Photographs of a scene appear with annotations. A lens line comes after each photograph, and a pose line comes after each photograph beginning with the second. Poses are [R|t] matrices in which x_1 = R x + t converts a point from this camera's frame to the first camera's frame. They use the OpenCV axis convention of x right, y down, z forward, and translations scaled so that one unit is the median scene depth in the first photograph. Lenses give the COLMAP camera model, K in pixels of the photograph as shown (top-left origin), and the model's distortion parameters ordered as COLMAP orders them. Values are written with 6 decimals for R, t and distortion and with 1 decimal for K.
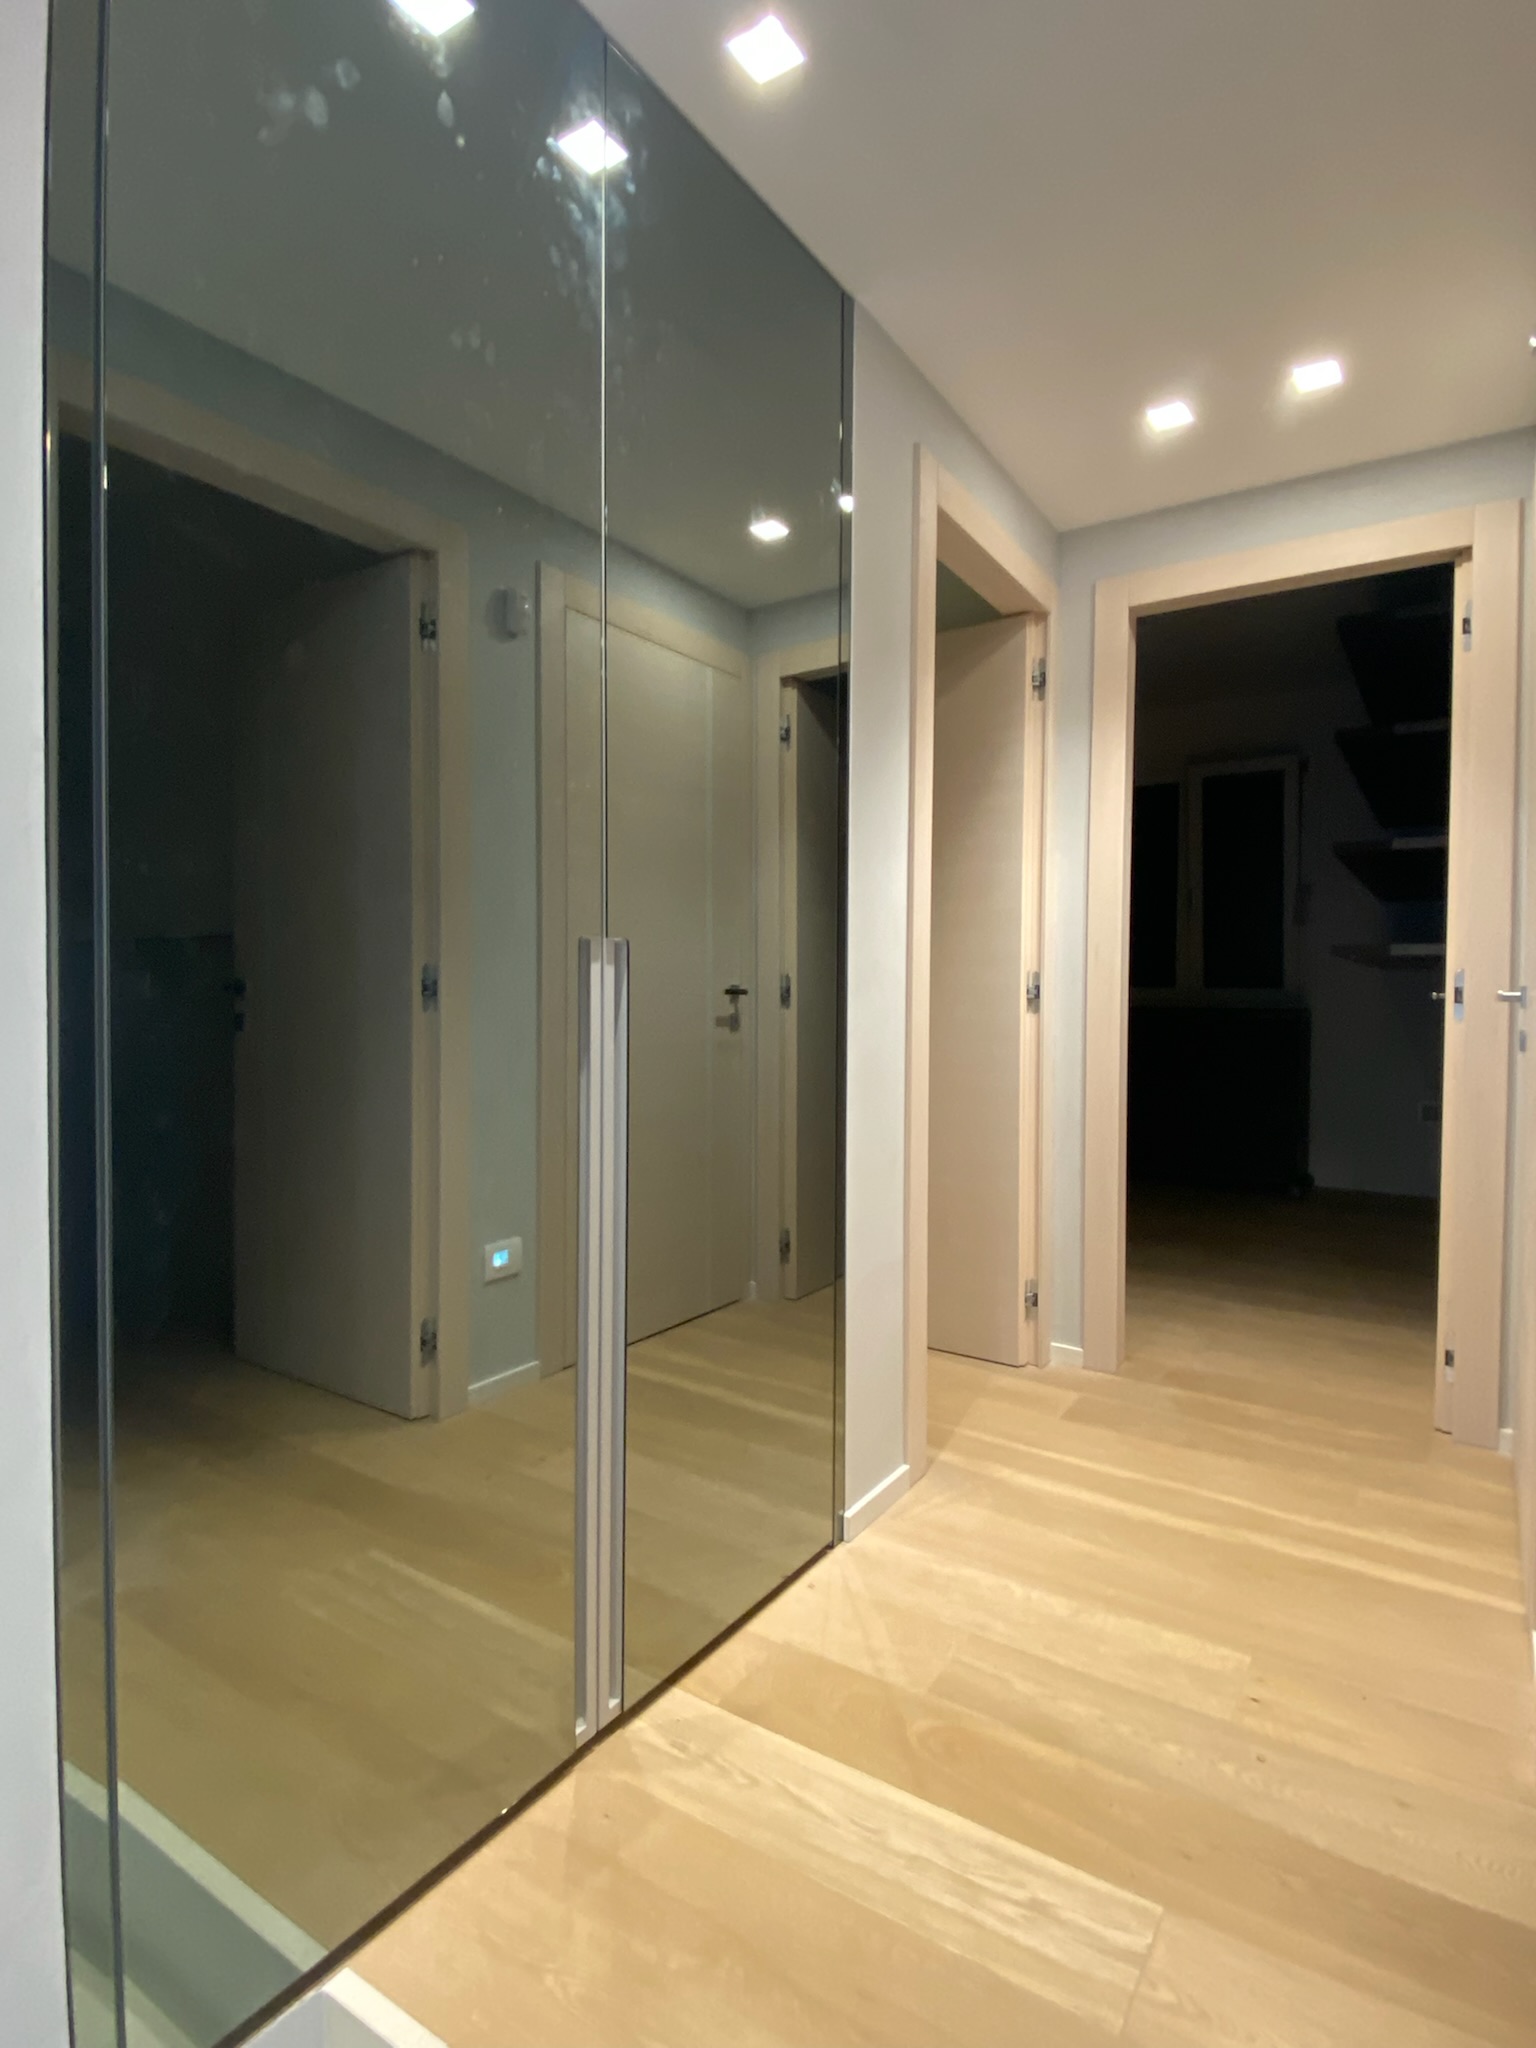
lens RADIAL K [[1084.0, 0, 768.0], [0, 1084.0, 1024.0], [0, 0, 1]] dist [0.049478, -0.045699]
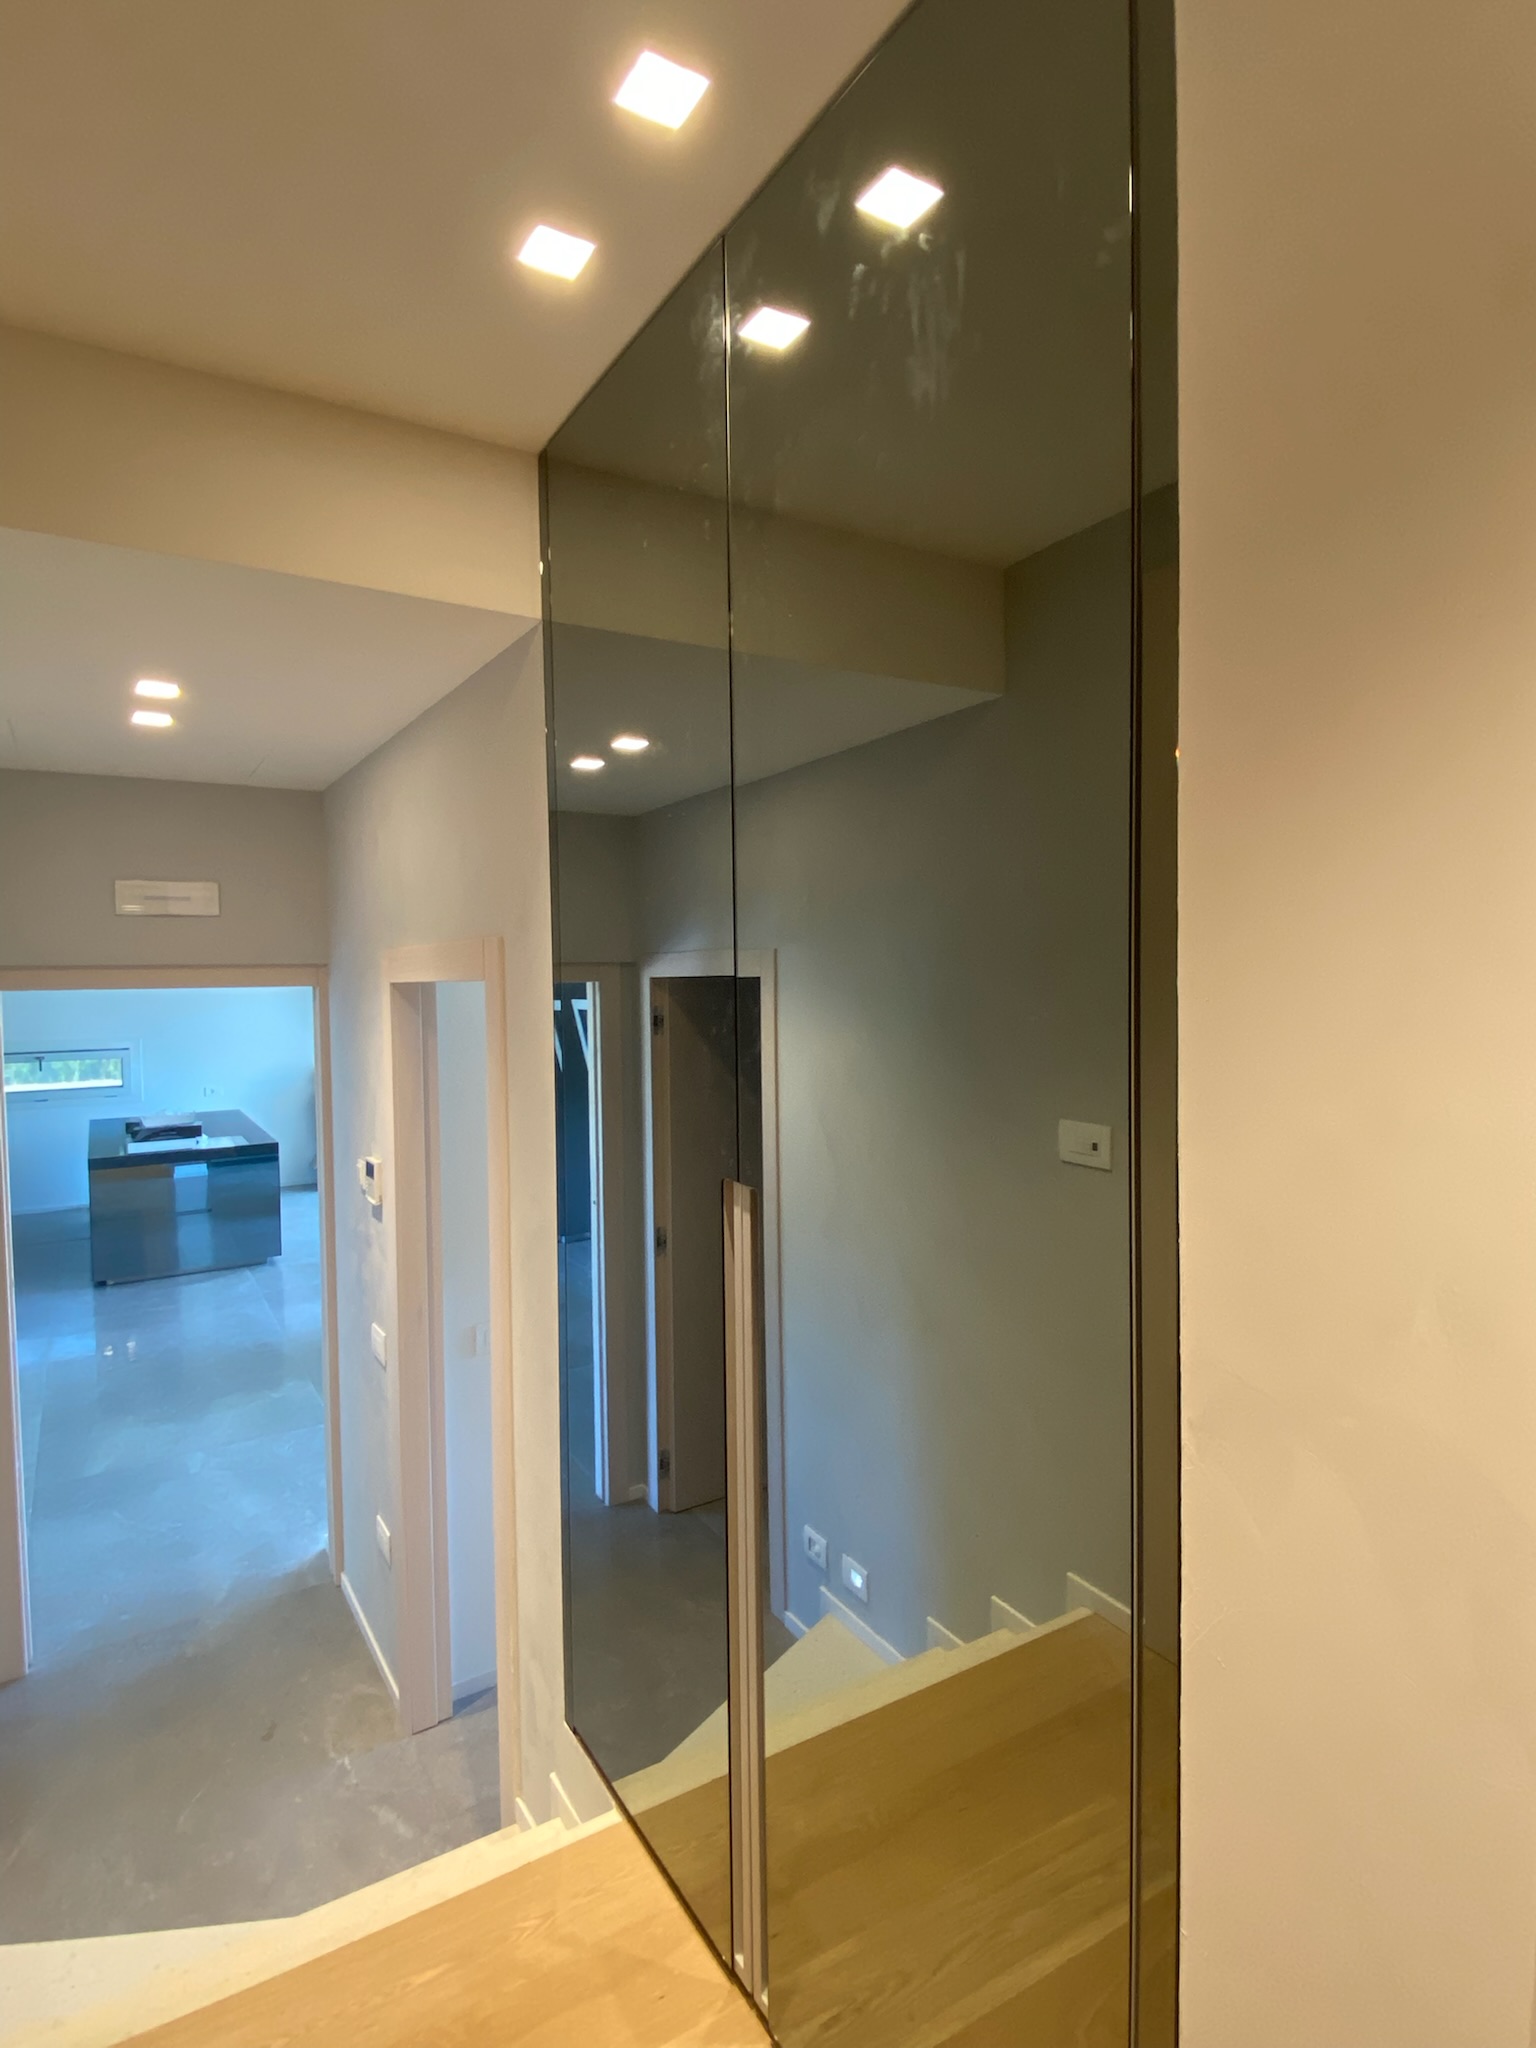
lens RADIAL K [[1099.5, 0, 768.0], [0, 1099.5, 1024.0], [0, 0, 1]] dist [0.084990, -0.049910]
pose [[-0.431858, 0.049059, -0.900607, 0.447435], [-0.010833, 0.998166, 0.059567, -0.175396], [0.901877, 0.035481, -0.430534, 0.896584]]
